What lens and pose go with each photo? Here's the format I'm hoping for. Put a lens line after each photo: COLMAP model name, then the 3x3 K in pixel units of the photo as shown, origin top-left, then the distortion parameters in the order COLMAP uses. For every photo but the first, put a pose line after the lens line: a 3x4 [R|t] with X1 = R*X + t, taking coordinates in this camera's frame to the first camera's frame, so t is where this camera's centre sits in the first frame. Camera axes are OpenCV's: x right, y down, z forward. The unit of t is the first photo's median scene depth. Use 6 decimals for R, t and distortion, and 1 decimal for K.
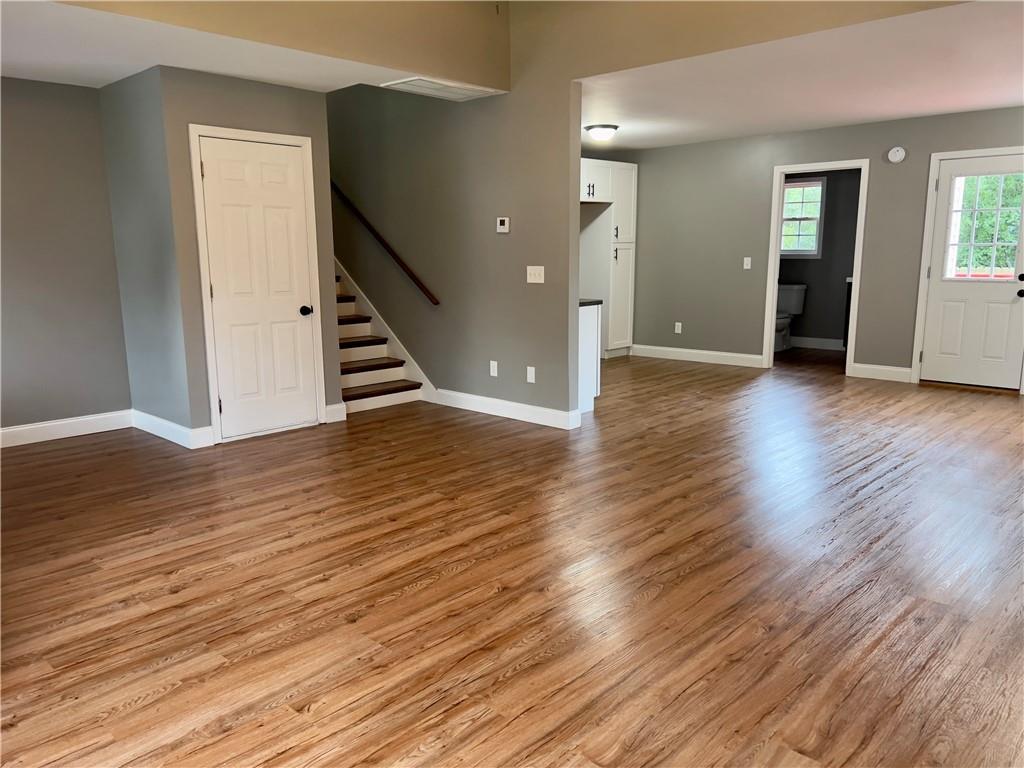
lens RADIAL K [[762.8, 0, 514.1], [0, 762.8, 386.7], [0, 0, 1]] dist [0.067440, -0.085563]
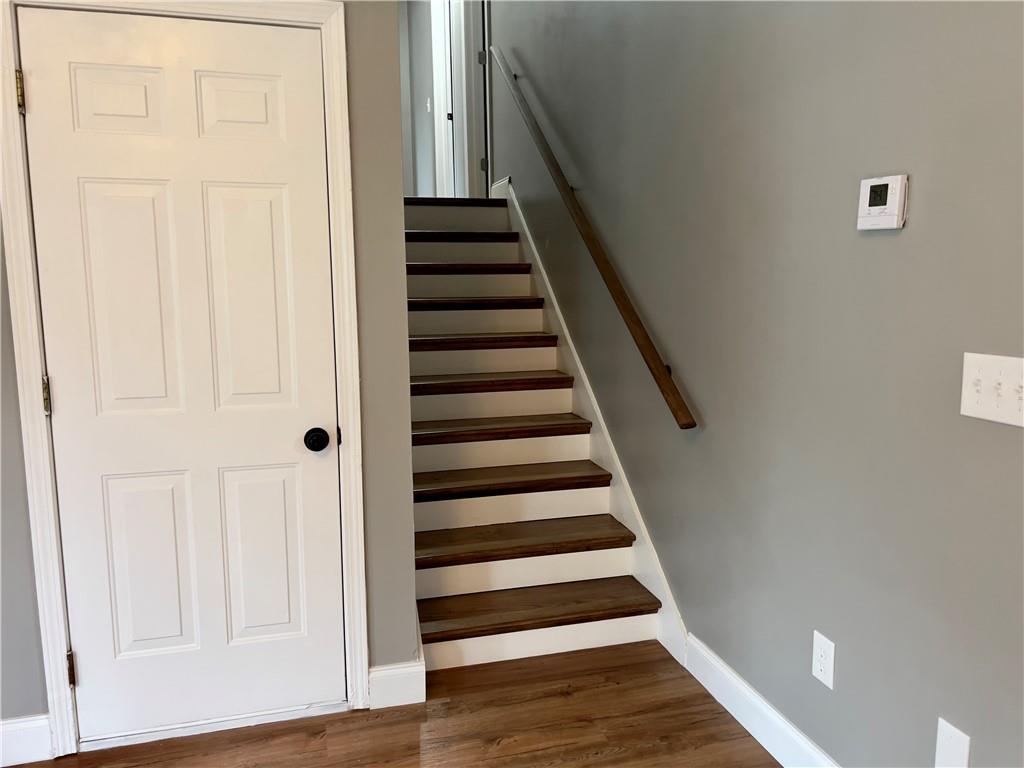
lens RADIAL K [[762.8, 0, 514.1], [0, 762.8, 386.7], [0, 0, 1]] dist [0.067440, -0.085563]
pose [[0.857310, 0.069517, -0.510086, 0.020090], [-0.088211, 0.996023, -0.012515, -0.127647], [0.507187, 0.055725, 0.860033, 0.686997]]
